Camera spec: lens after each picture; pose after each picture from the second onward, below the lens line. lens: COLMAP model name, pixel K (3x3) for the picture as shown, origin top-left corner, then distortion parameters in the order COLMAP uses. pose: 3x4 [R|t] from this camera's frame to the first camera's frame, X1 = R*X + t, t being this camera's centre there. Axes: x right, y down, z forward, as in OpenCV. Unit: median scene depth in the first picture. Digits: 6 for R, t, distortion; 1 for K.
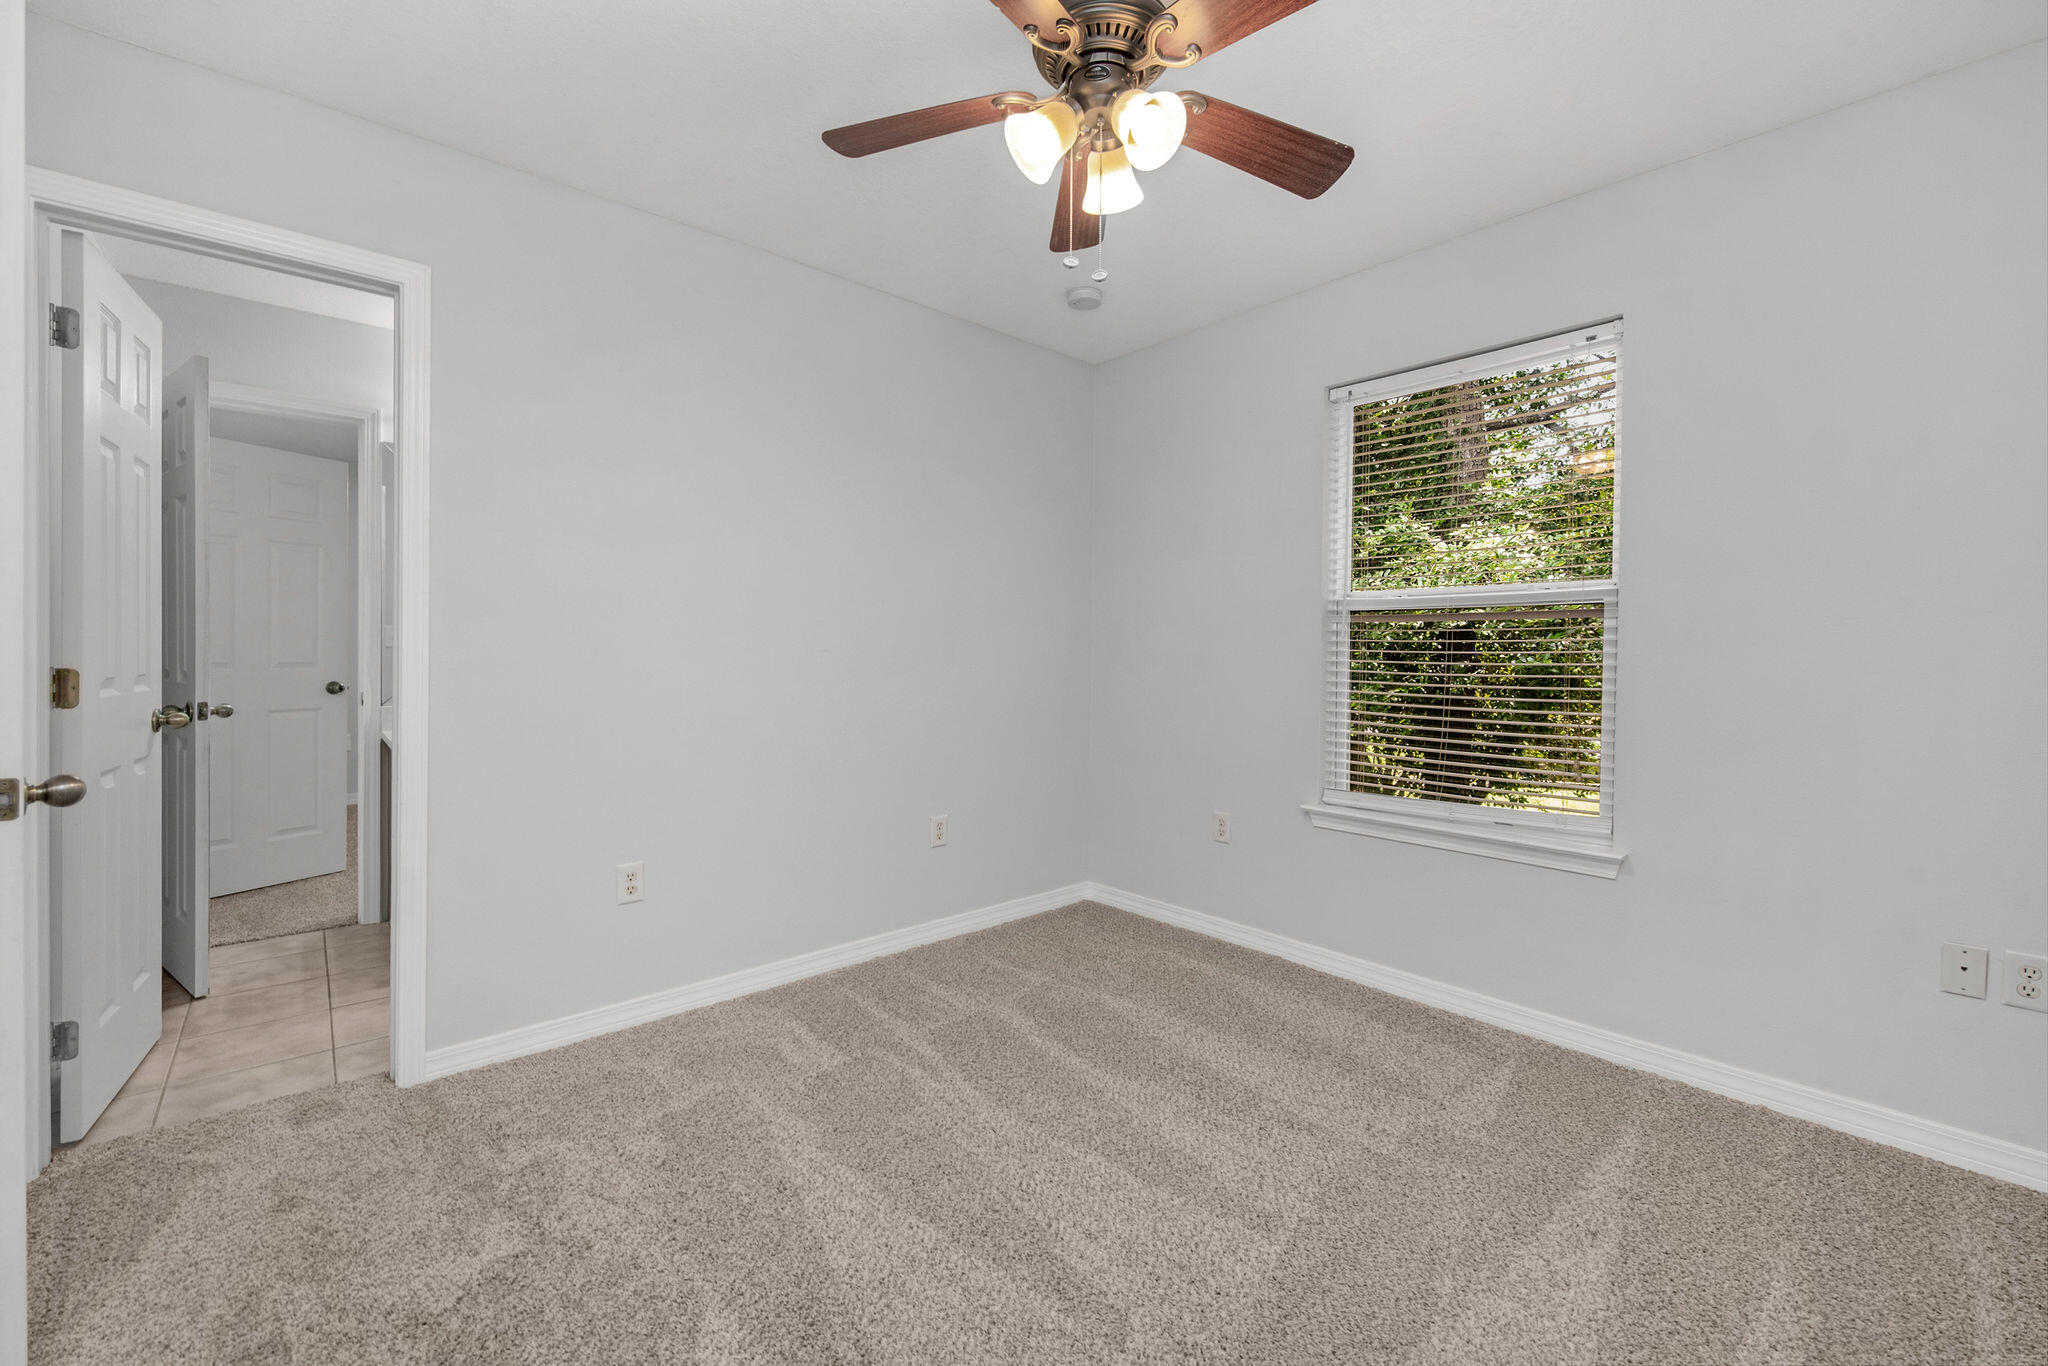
lens RADIAL K [[855.9, 0, 1058.4], [0, 855.9, 670.3], [0, 0, 1]] dist [-0.000212, -0.002922]
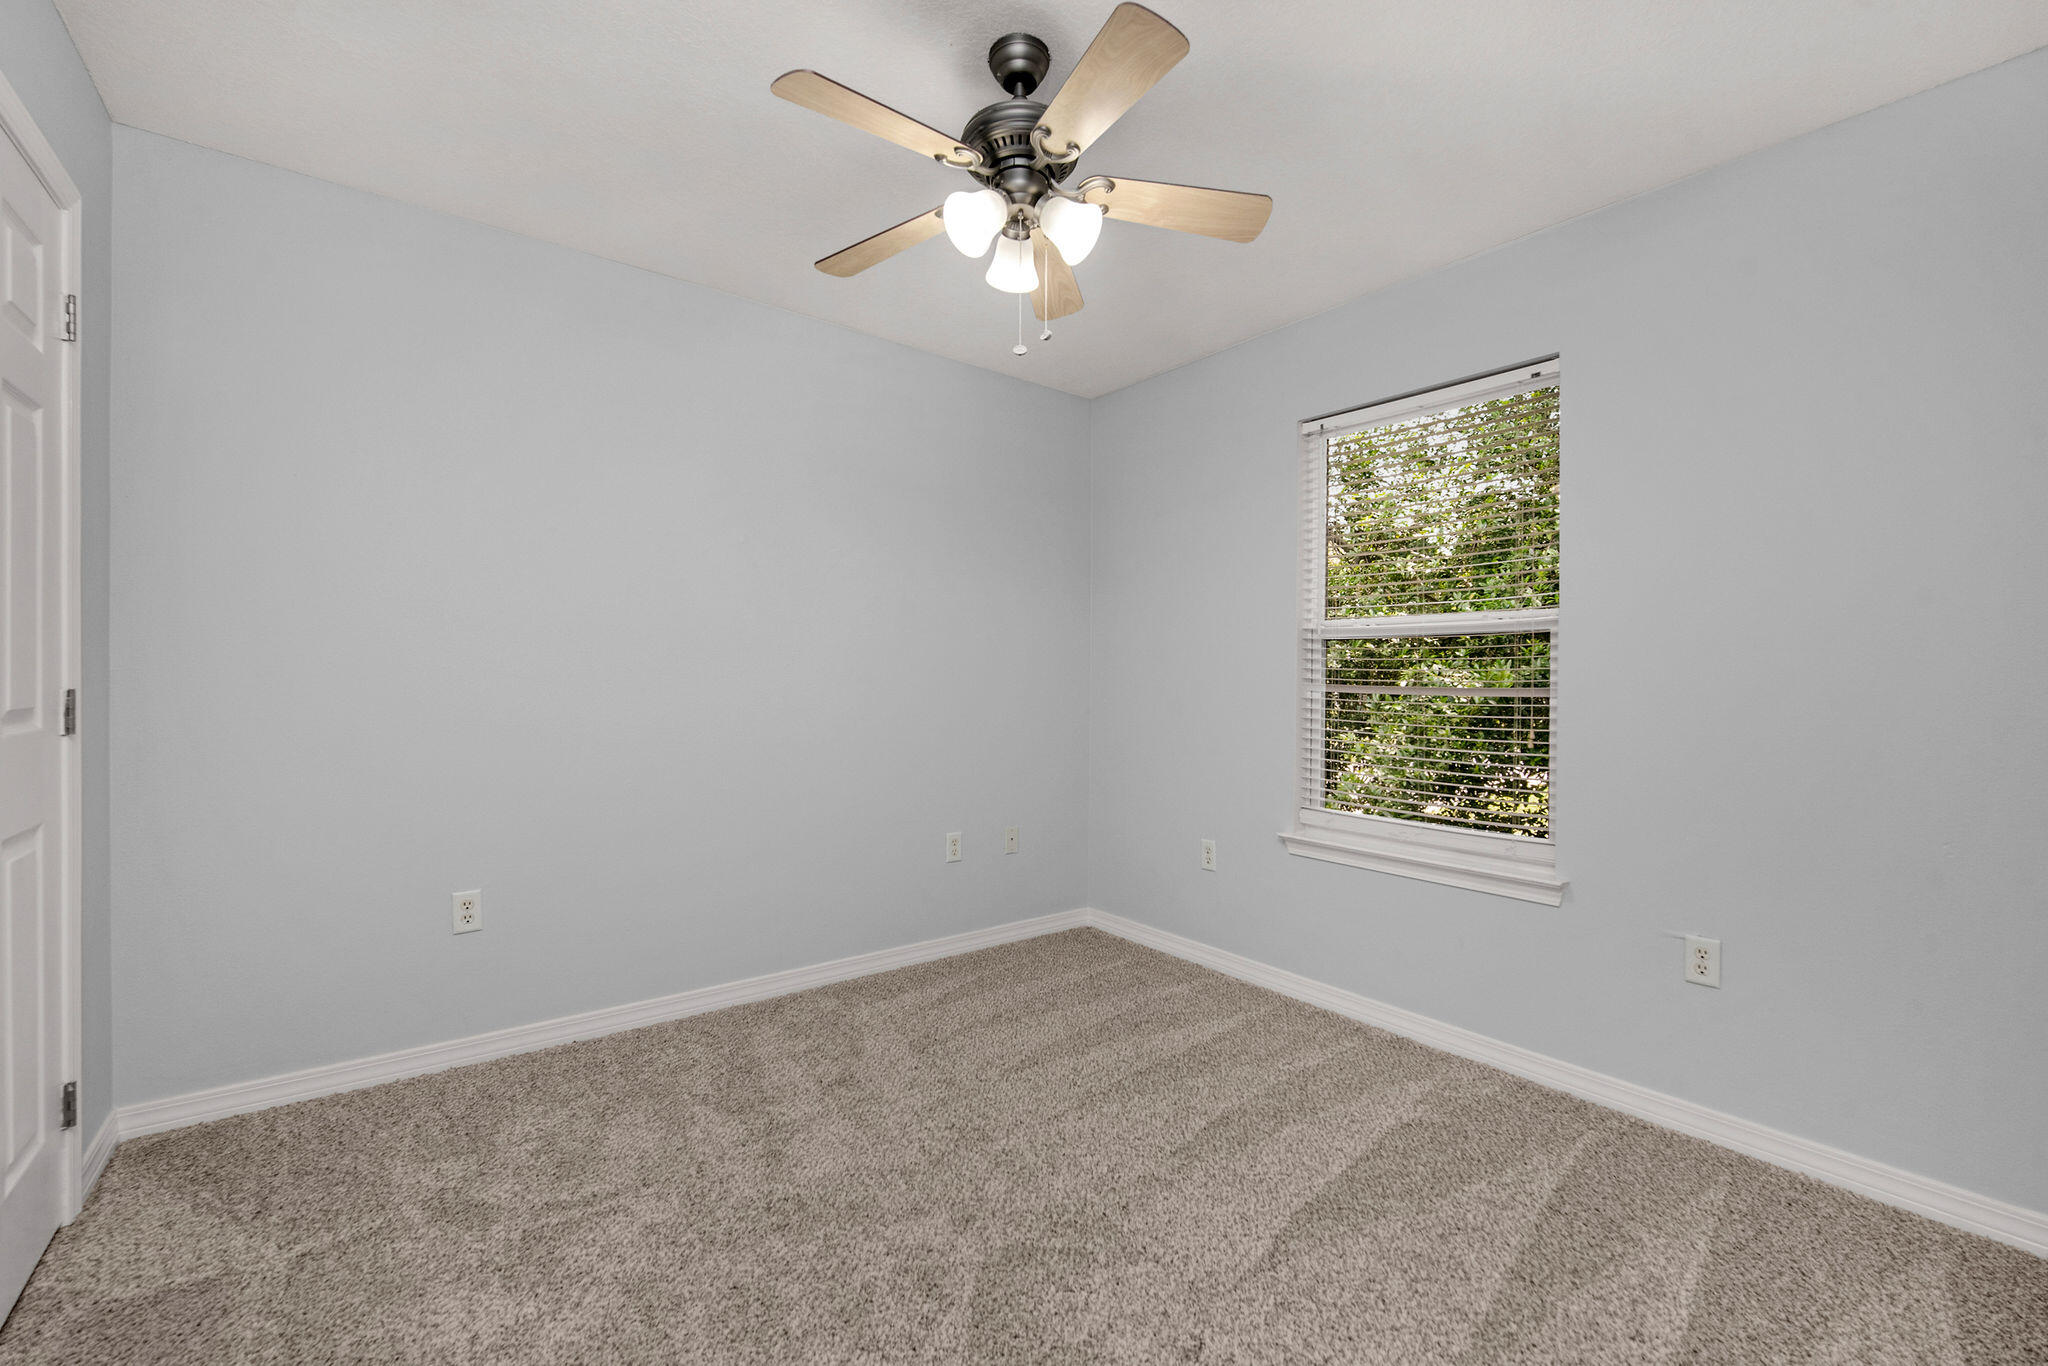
lens RADIAL K [[988.9, 0, 1063.3], [0, 988.9, 689.7], [0, 0, 1]] dist [0.002887, 0.000435]
pose [[0.990801, 0.001534, -0.135319, 0.194046], [-0.003636, 0.999877, -0.015284, 0.007663], [0.135279, 0.015635, 0.990684, -0.198744]]
